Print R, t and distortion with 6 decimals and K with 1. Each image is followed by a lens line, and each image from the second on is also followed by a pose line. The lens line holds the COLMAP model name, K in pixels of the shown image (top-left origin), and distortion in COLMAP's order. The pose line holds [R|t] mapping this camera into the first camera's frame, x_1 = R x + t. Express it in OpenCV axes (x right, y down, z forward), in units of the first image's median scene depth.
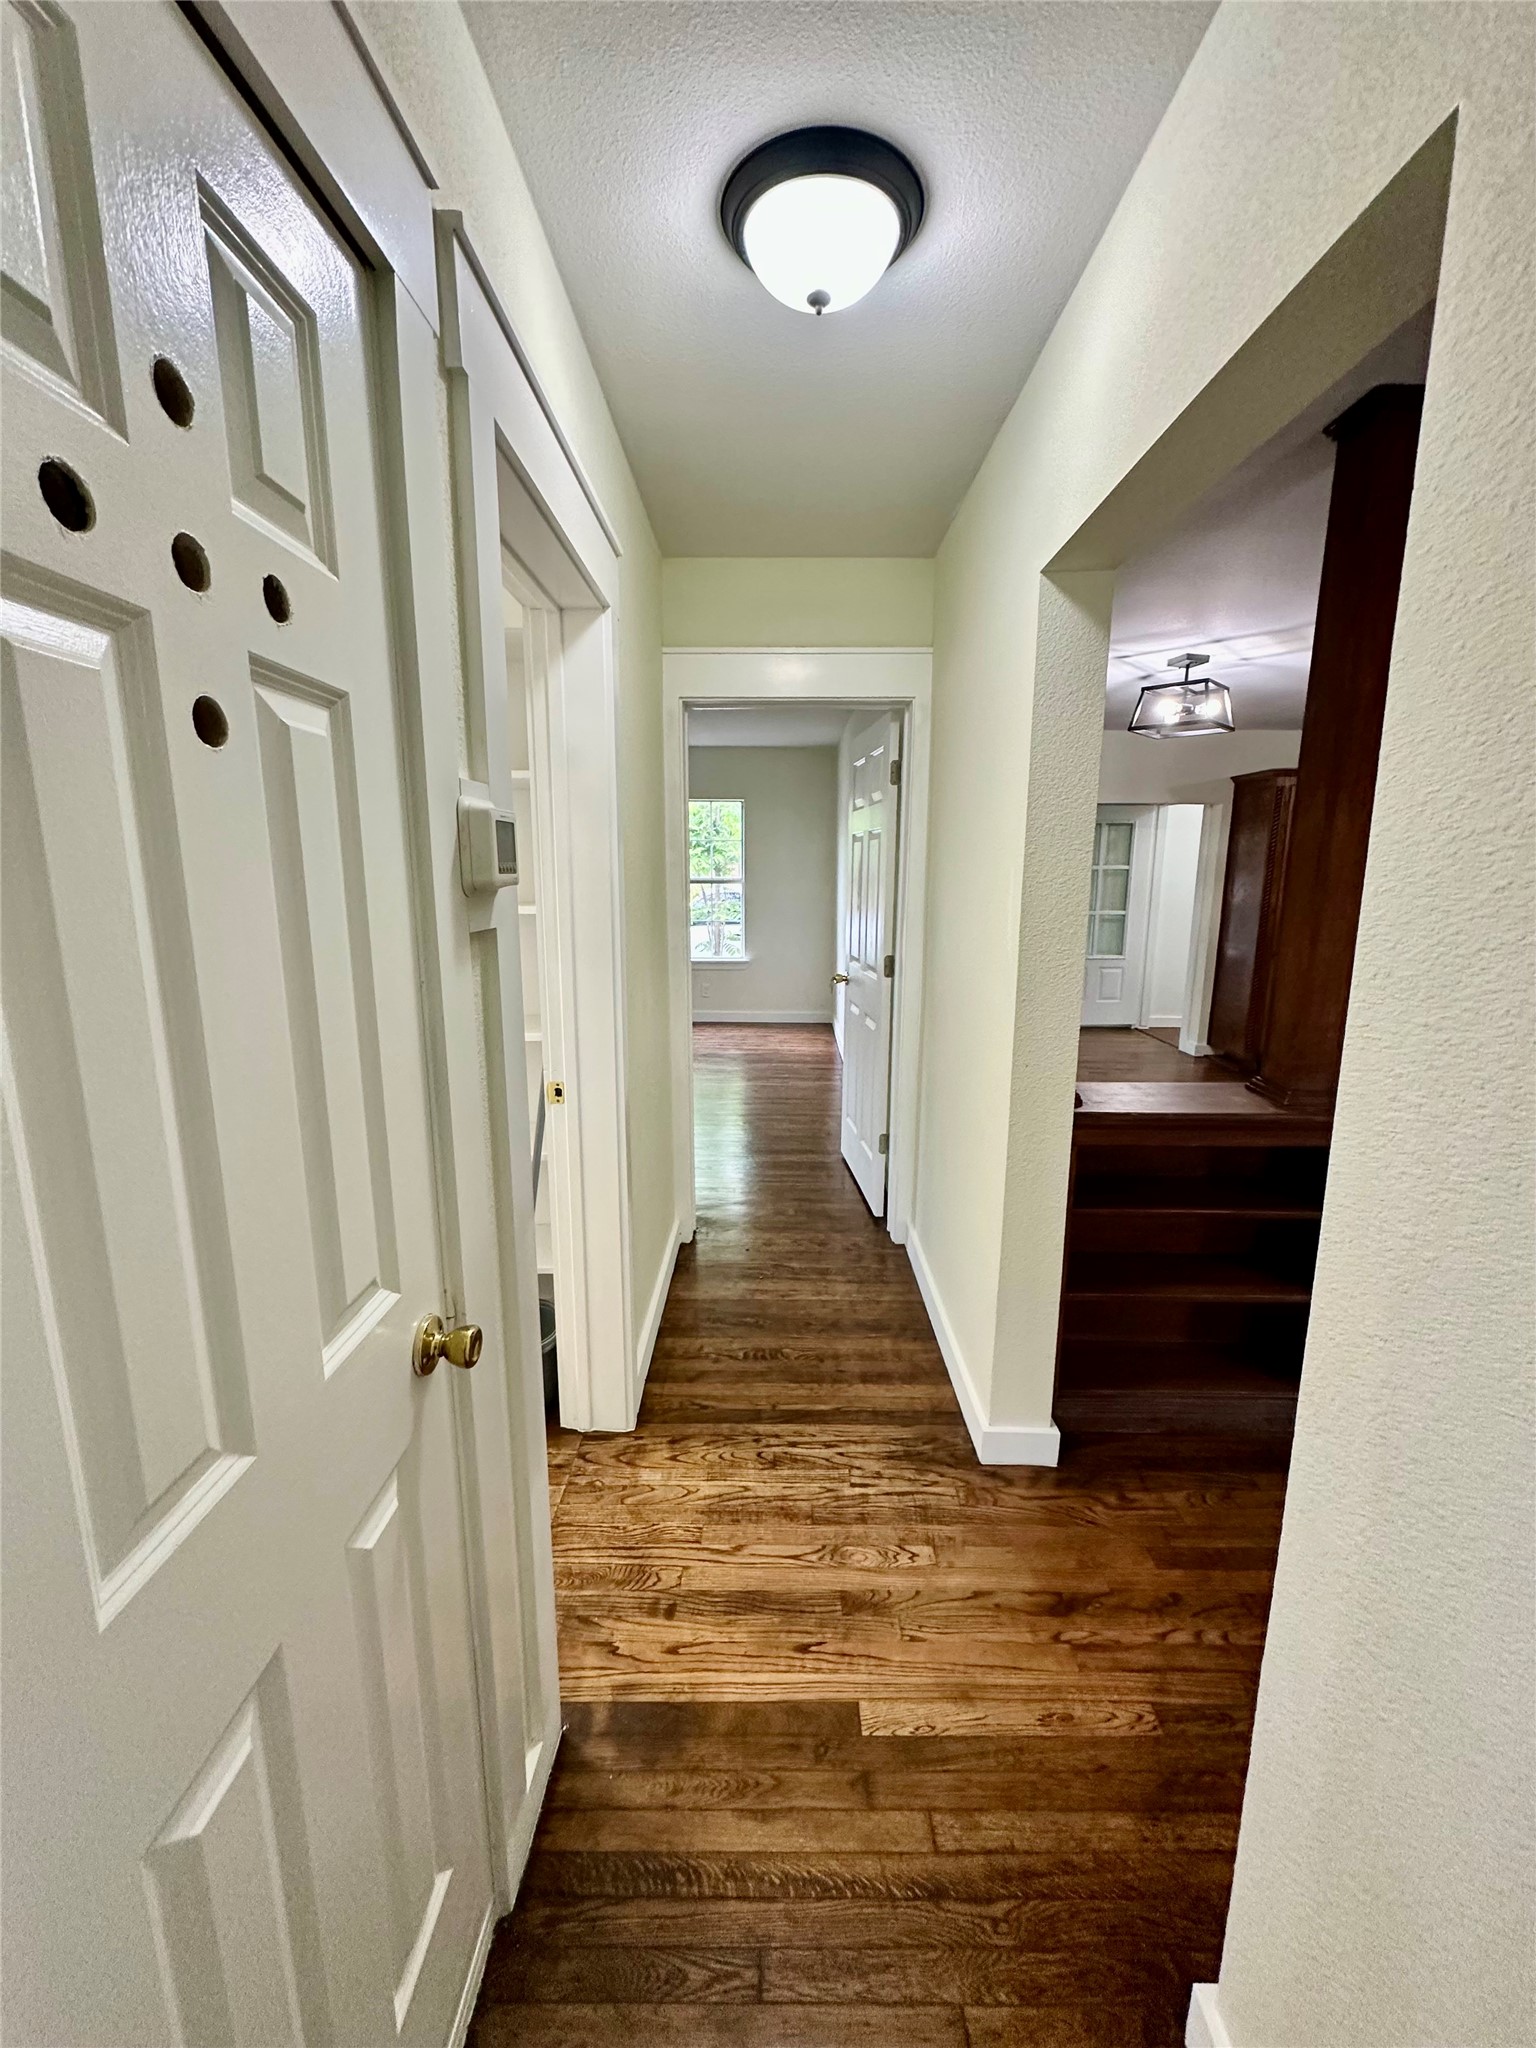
lens RADIAL K [[813.3, 0, 769.3], [0, 813.3, 1021.8], [0, 0, 1]] dist [-0.003716, 0.000927]
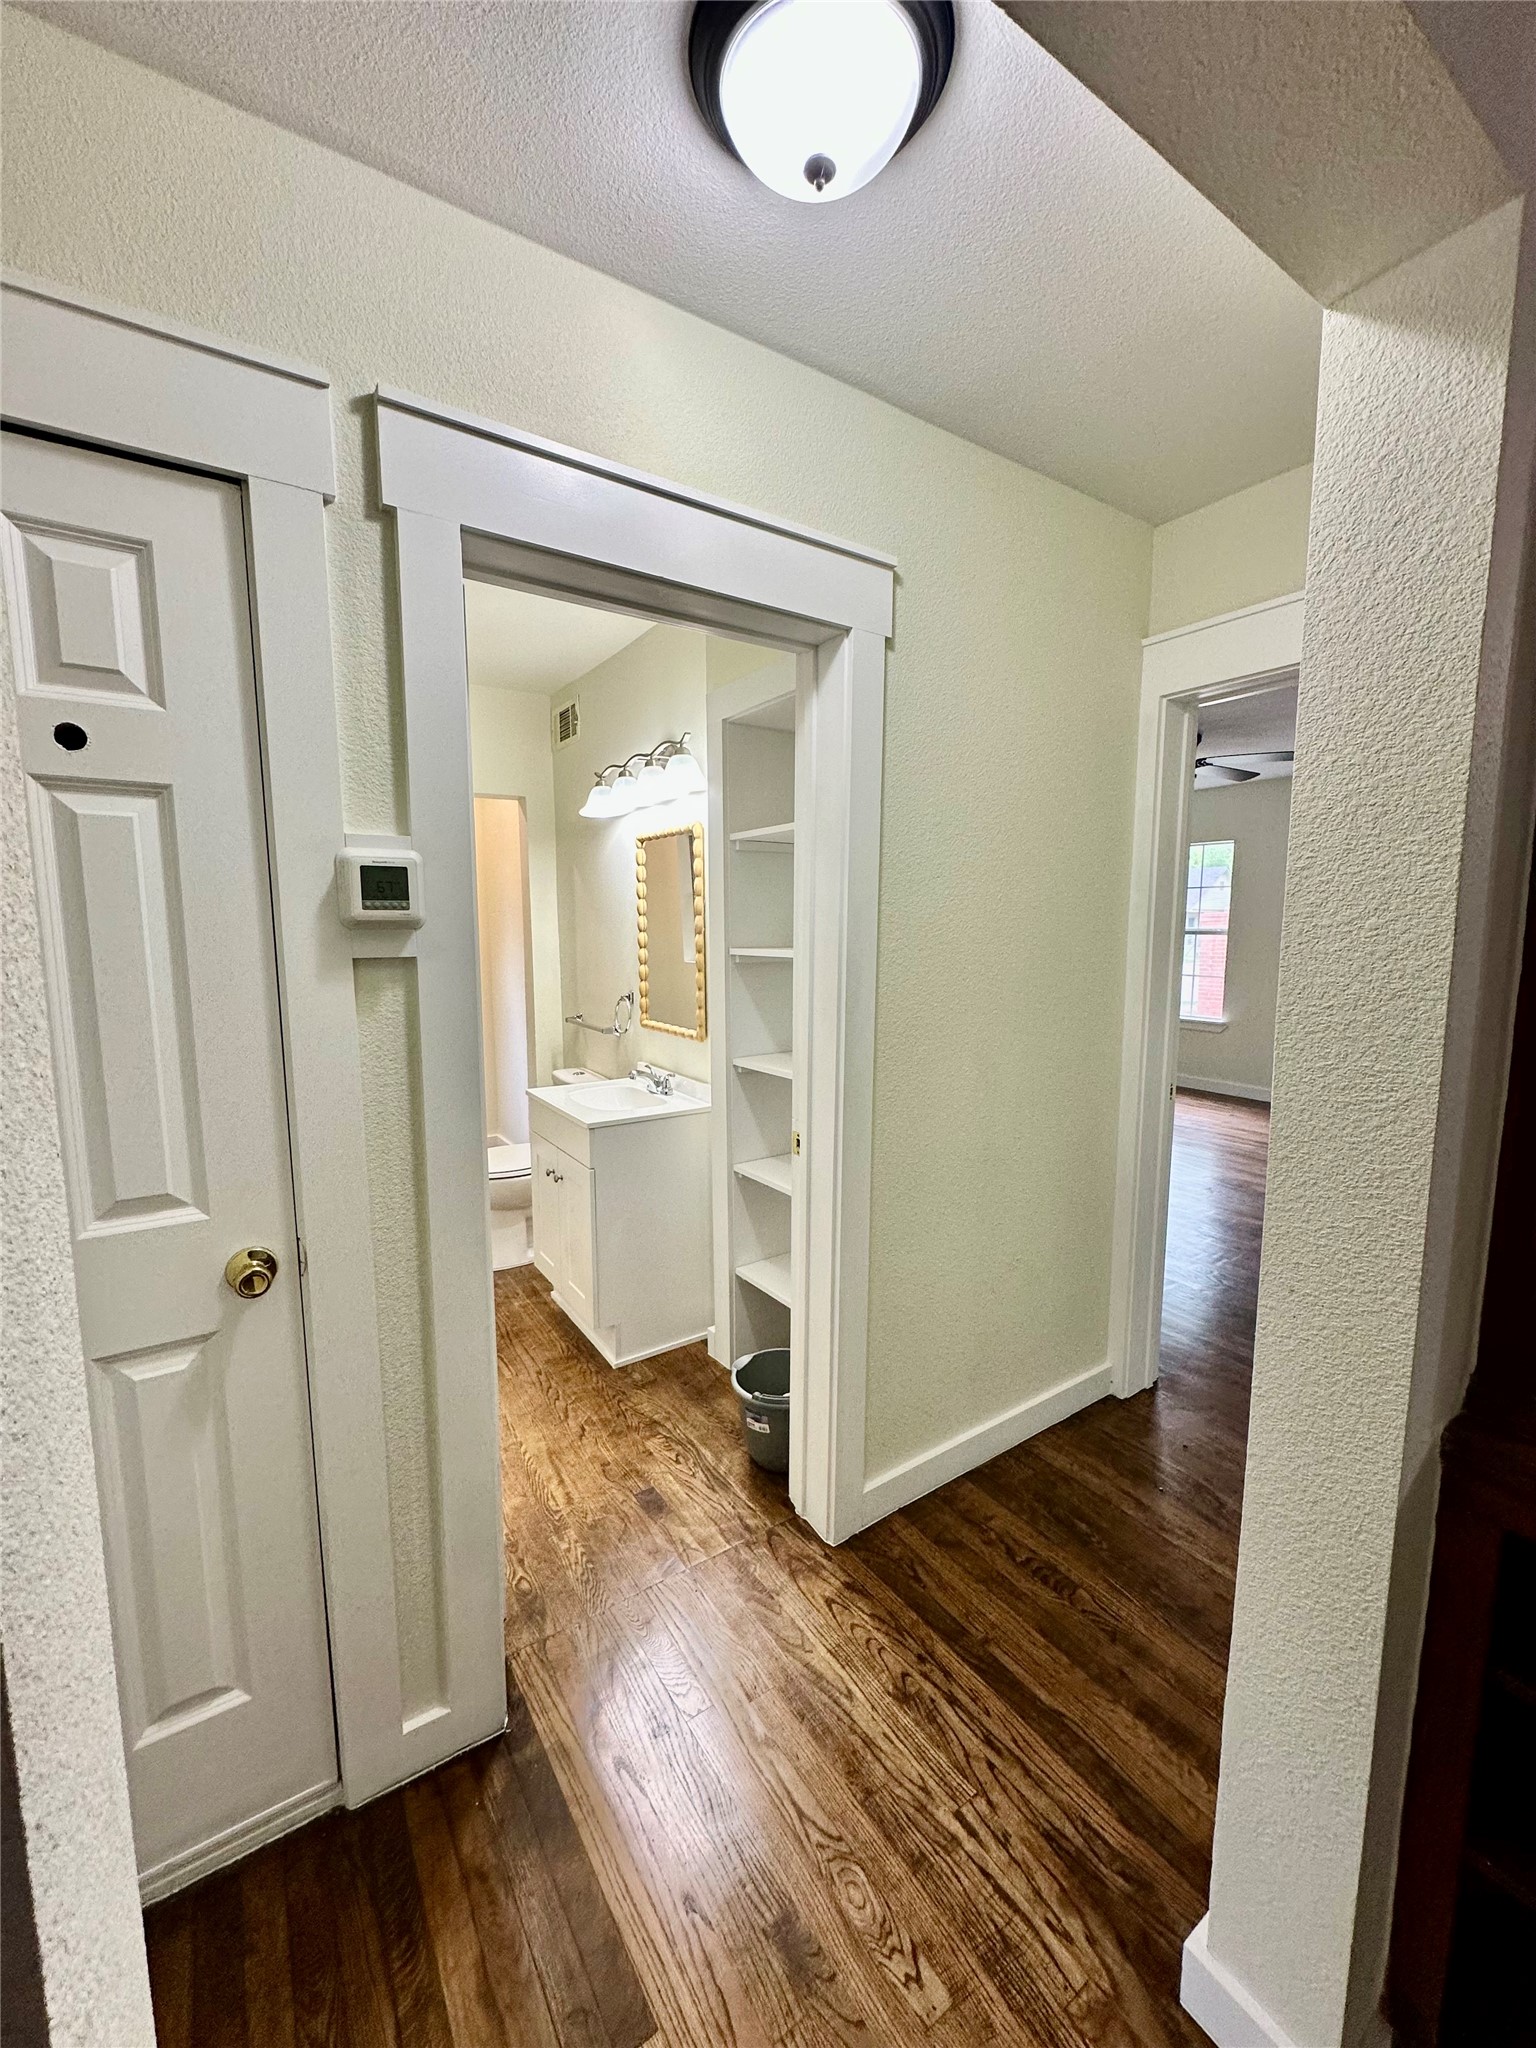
lens RADIAL K [[813.3, 0, 770.7], [0, 813.3, 1022.7], [0, 0, 1]] dist [-0.003716, 0.000927]
pose [[0.564076, 0.097687, -0.819924, 0.500902], [-0.151888, 0.988309, 0.013256, -0.062767], [0.811633, 0.117059, 0.572319, 0.412688]]
